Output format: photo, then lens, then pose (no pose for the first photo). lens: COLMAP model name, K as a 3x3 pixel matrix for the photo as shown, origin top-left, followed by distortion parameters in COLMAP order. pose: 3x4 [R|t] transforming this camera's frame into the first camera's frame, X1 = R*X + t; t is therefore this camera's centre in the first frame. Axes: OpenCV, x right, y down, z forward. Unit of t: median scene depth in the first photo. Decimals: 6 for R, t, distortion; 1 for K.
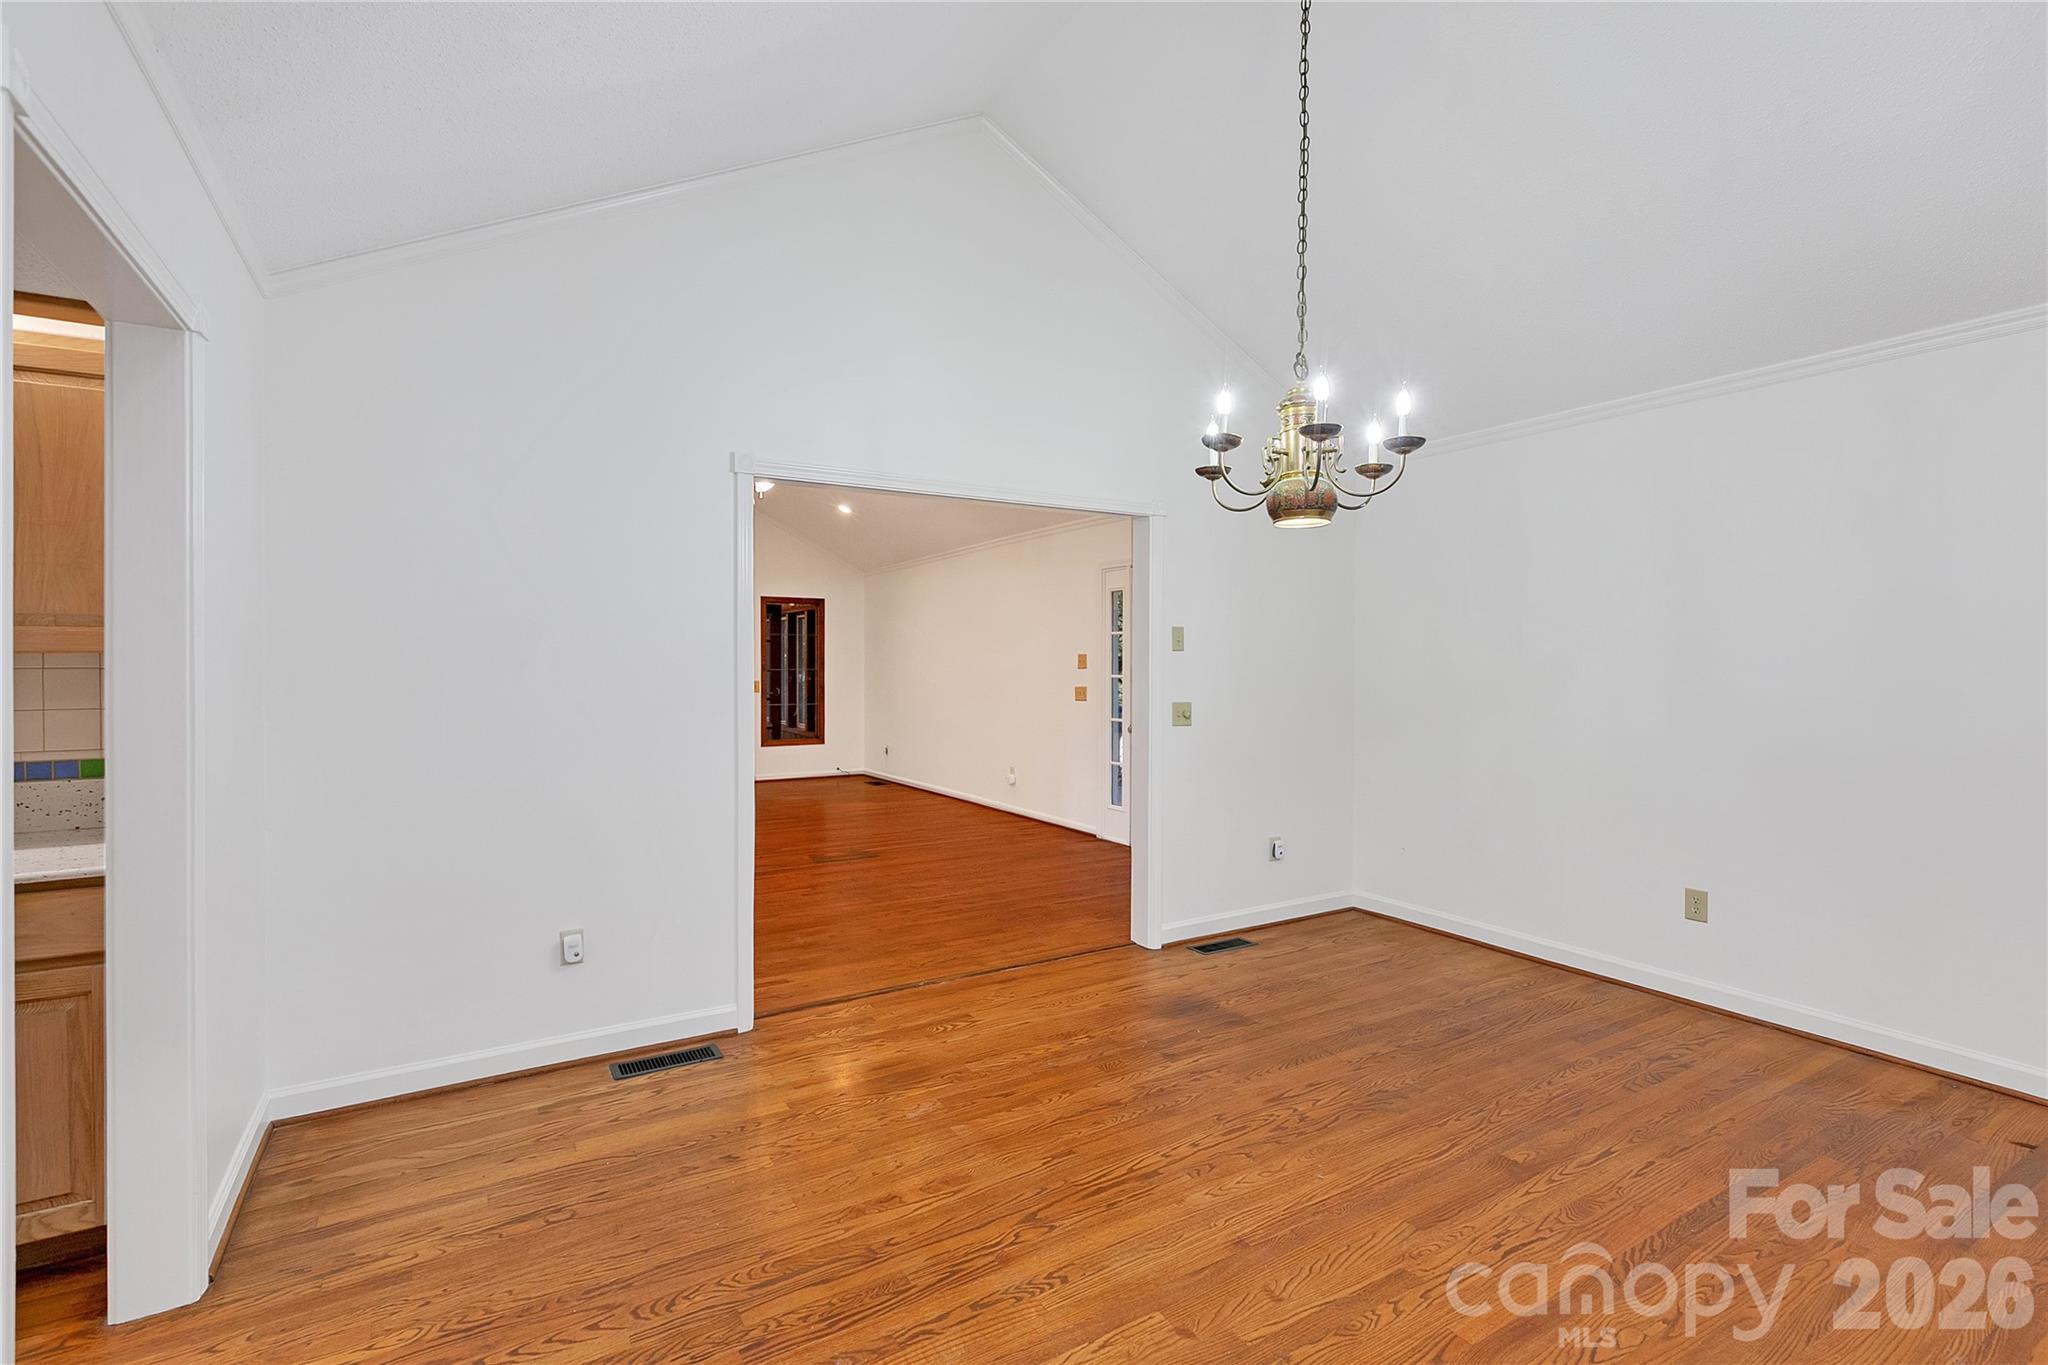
lens RADIAL K [[921.5, 0, 1023.0], [0, 921.5, 669.3], [0, 0, 1]] dist [0.003417, -0.001287]
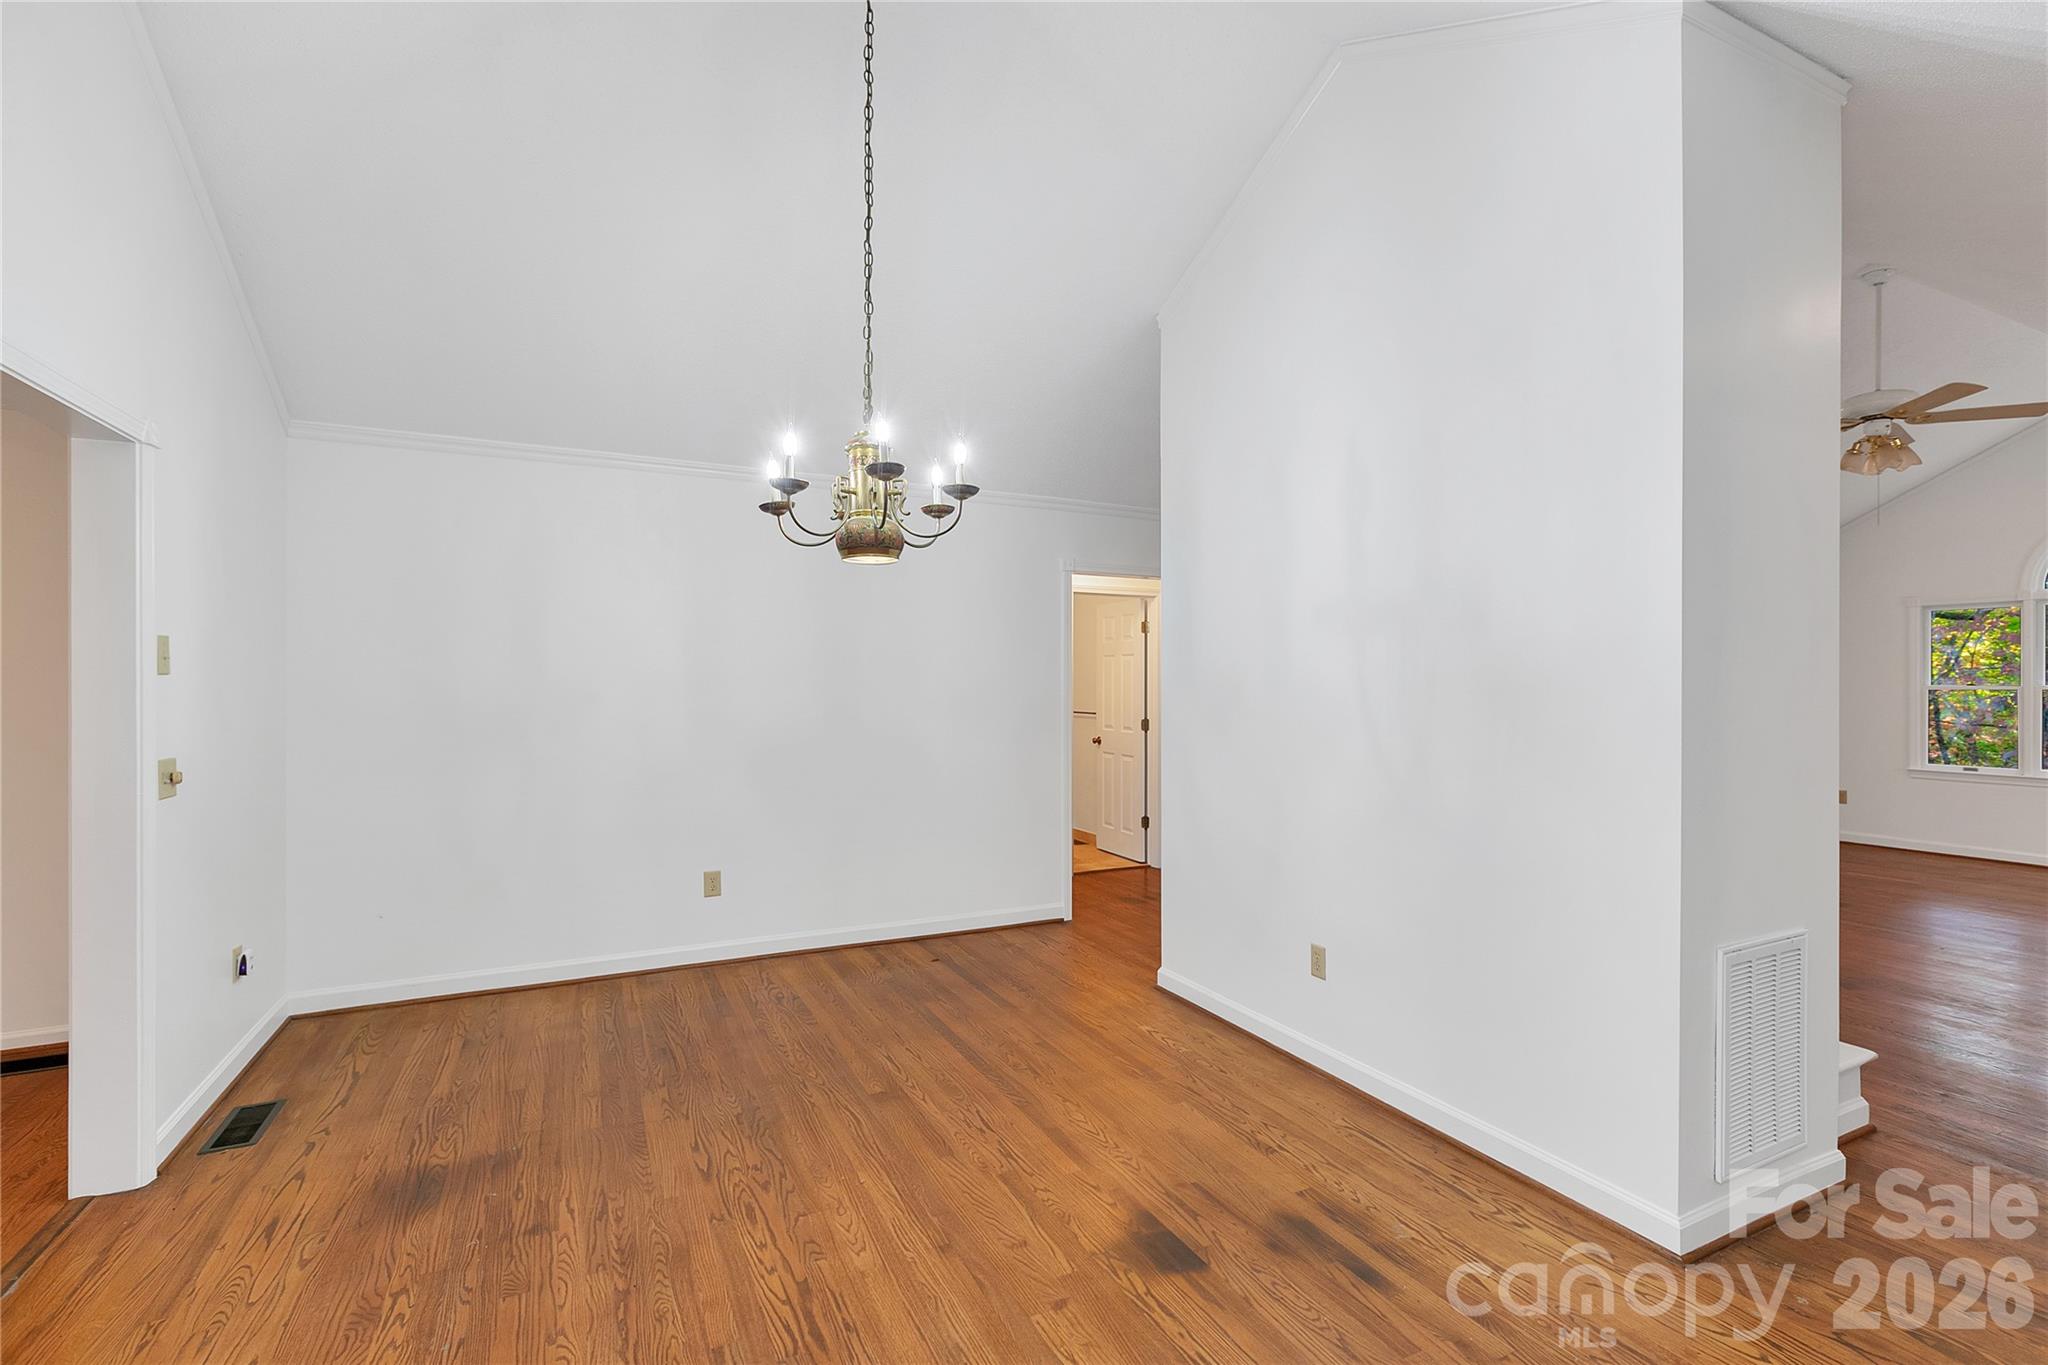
lens RADIAL K [[921.5, 0, 1014.6], [0, 921.5, 688.0], [0, 0, 1]] dist [0.003417, -0.001287]
pose [[0.102830, -0.007784, 0.994669, -0.516628], [0.012405, 0.999902, 0.006542, -0.011226], [-0.994622, 0.011666, 0.102916, 0.528035]]
